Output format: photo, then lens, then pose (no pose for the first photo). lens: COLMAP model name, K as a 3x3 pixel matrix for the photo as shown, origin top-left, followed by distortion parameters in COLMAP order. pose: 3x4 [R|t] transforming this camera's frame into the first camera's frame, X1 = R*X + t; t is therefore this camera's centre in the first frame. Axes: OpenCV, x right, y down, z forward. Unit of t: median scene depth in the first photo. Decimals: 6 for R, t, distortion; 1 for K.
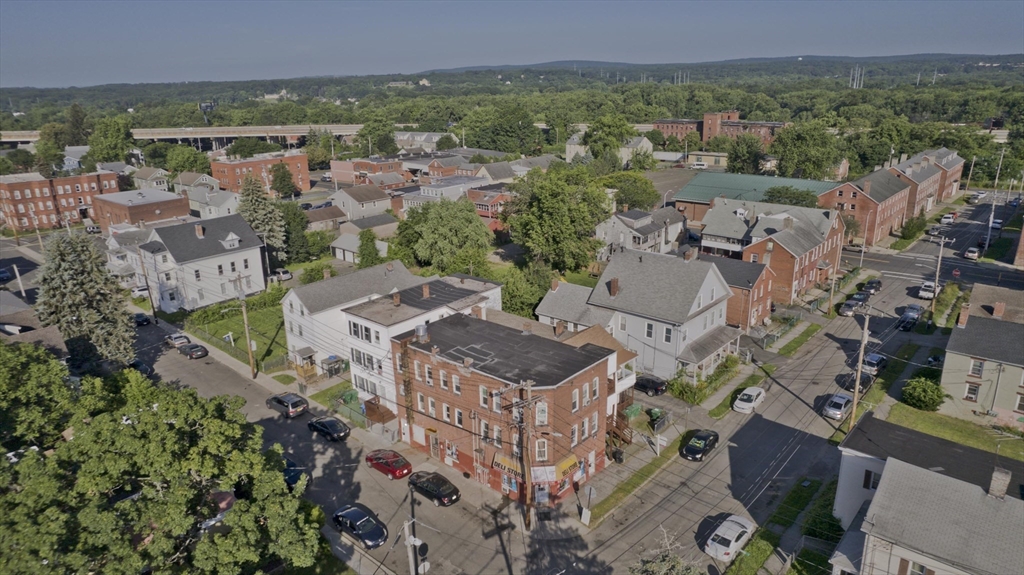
lens RADIAL K [[638.0, 0, 512.8], [0, 638.0, 287.5], [0, 0, 1]] dist [-0.000517, 0.000657]
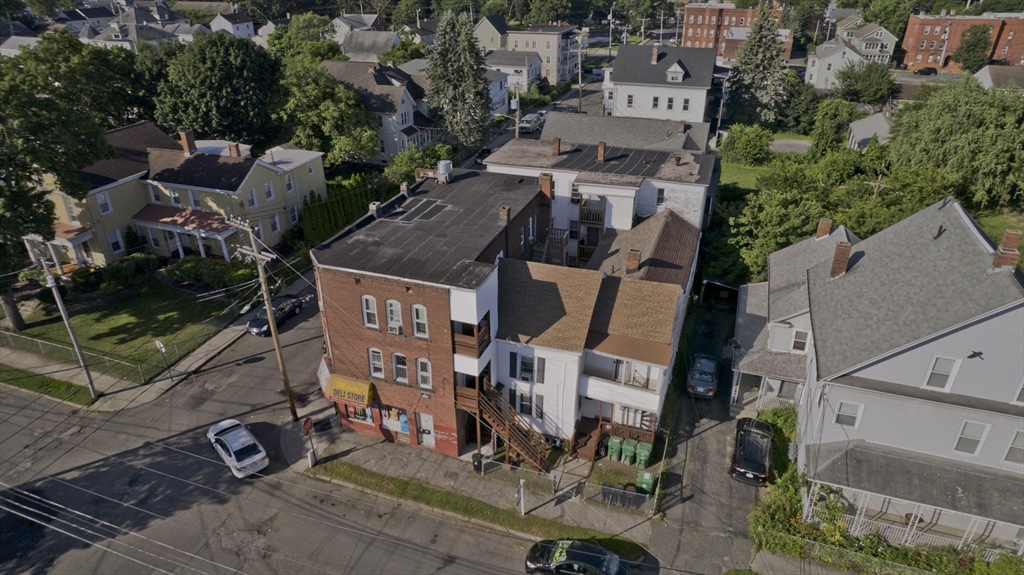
lens RADIAL K [[638.0, 0, 510.2], [0, 638.0, 286.2], [0, 0, 1]] dist [-0.000517, 0.000657]
pose [[0.375916, 0.445658, -0.812451, 0.335528], [-0.285809, 0.889774, 0.355831, -0.059775], [0.881476, 0.098443, 0.461854, 0.411351]]
